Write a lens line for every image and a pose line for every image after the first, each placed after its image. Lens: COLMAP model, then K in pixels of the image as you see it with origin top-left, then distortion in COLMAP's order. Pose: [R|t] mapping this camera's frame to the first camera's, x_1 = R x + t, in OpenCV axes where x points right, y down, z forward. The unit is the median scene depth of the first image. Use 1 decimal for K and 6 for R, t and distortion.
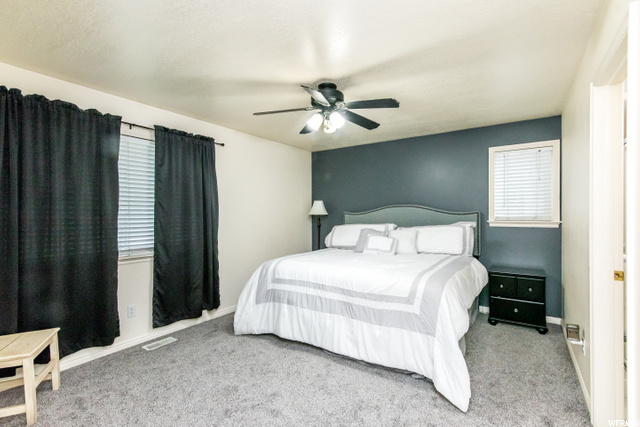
lens RADIAL K [[289.4, 0, 322.3], [0, 289.4, 215.4], [0, 0, 1]] dist [0.017213, -0.001000]
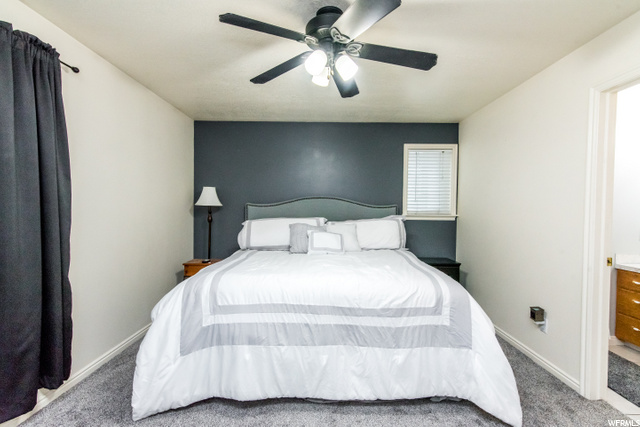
lens RADIAL K [[289.4, 0, 322.3], [0, 289.4, 215.4], [0, 0, 1]] dist [0.017213, -0.001000]
pose [[0.843398, -0.000008, 0.537289, -0.301472], [-0.011082, 0.999787, 0.017411, 0.010262], [-0.537175, -0.020638, 0.843219, 0.355293]]
